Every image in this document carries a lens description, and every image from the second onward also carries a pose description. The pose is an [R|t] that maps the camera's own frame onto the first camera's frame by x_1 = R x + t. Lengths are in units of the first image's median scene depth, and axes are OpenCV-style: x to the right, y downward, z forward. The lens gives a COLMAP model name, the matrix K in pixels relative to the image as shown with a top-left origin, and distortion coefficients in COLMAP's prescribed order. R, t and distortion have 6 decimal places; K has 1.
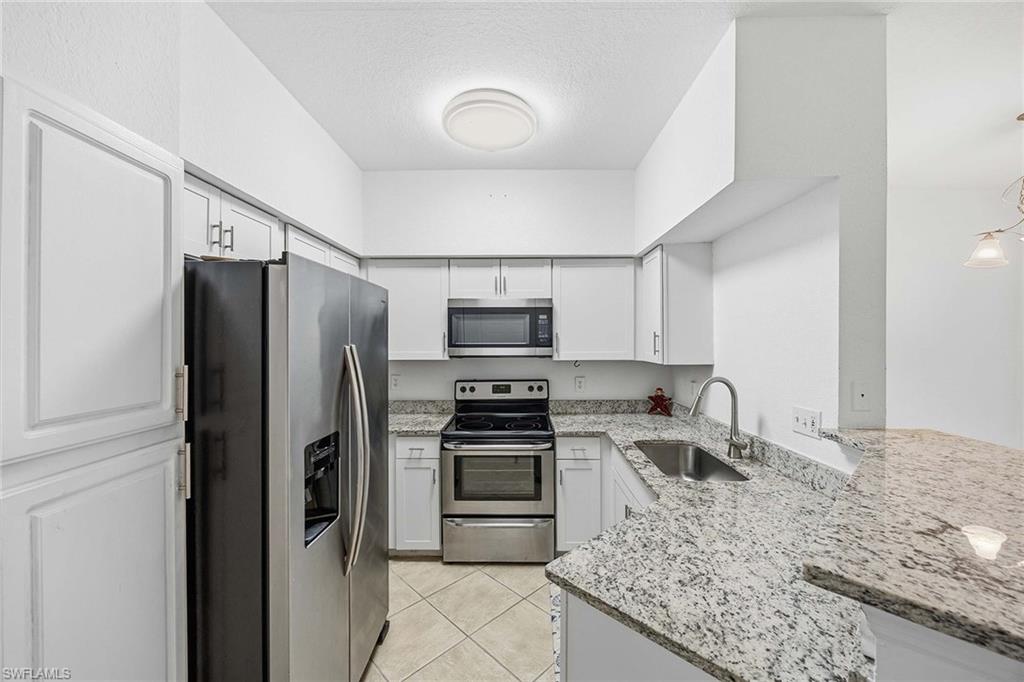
lens RADIAL K [[392.5, 0, 519.0], [0, 392.5, 340.1], [0, 0, 1]] dist [-0.000977, -0.000165]
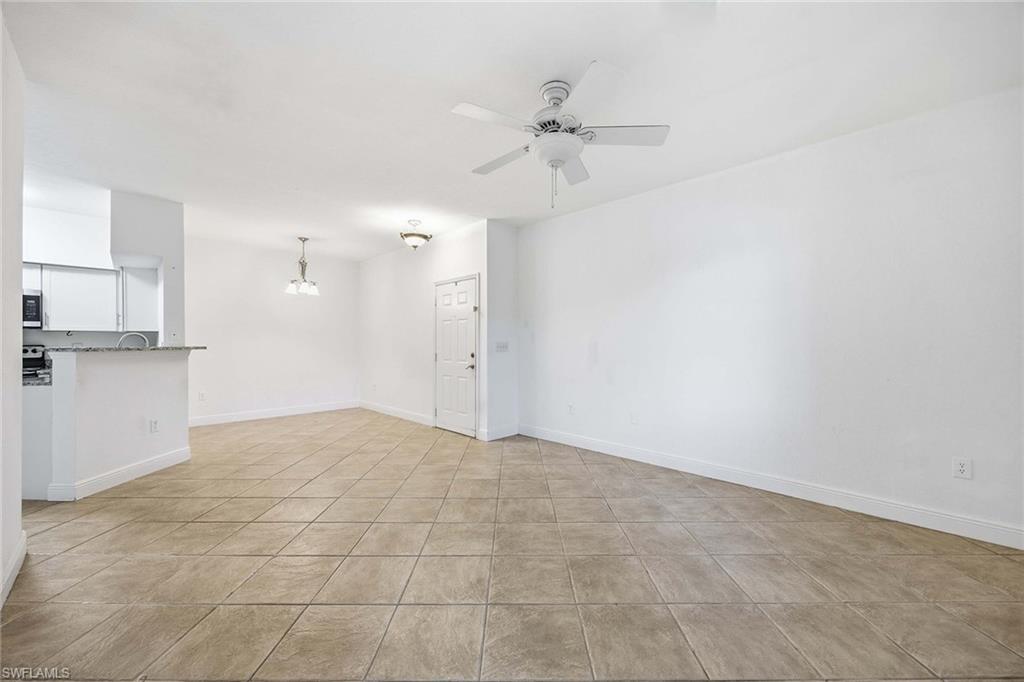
lens RADIAL K [[392.5, 0, 519.0], [0, 392.5, 340.1], [0, 0, 1]] dist [-0.000977, -0.000165]
pose [[0.701236, 0.001946, 0.712927, 0.305017], [0.006584, 0.999936, -0.009206, 0.118245], [-0.712899, 0.011149, 0.701178, -1.432912]]
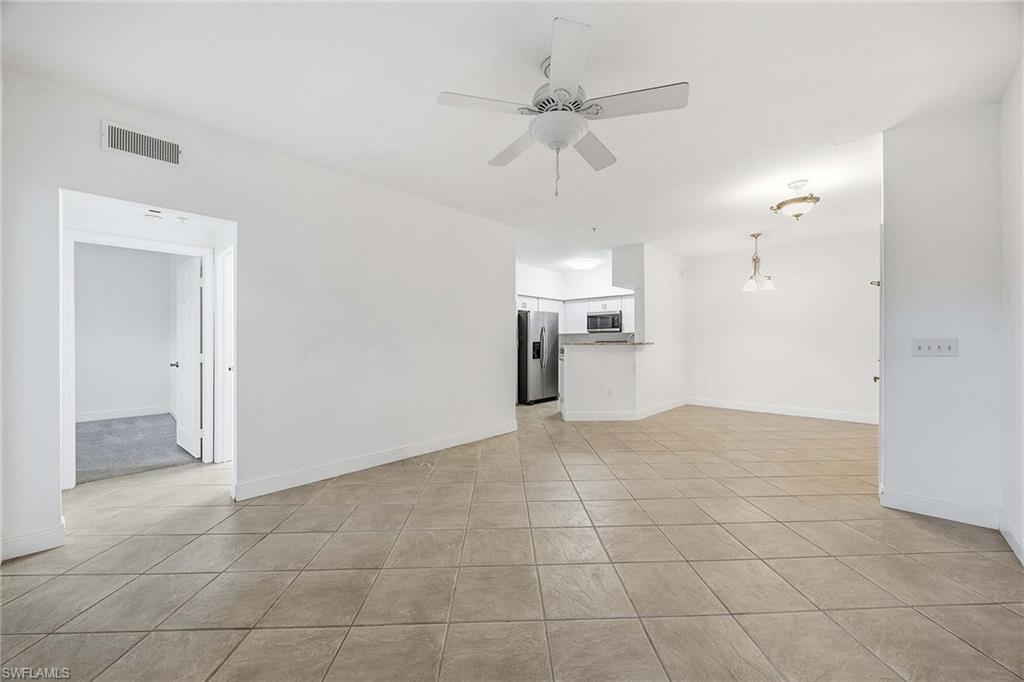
lens RADIAL K [[392.5, 0, 519.0], [0, 392.5, 340.1], [0, 0, 1]] dist [-0.000977, -0.000165]
pose [[0.734652, -0.002667, -0.678439, 1.442421], [-0.000869, 0.999988, -0.004872, 0.117874], [0.678444, 0.004169, 0.734640, -1.518983]]
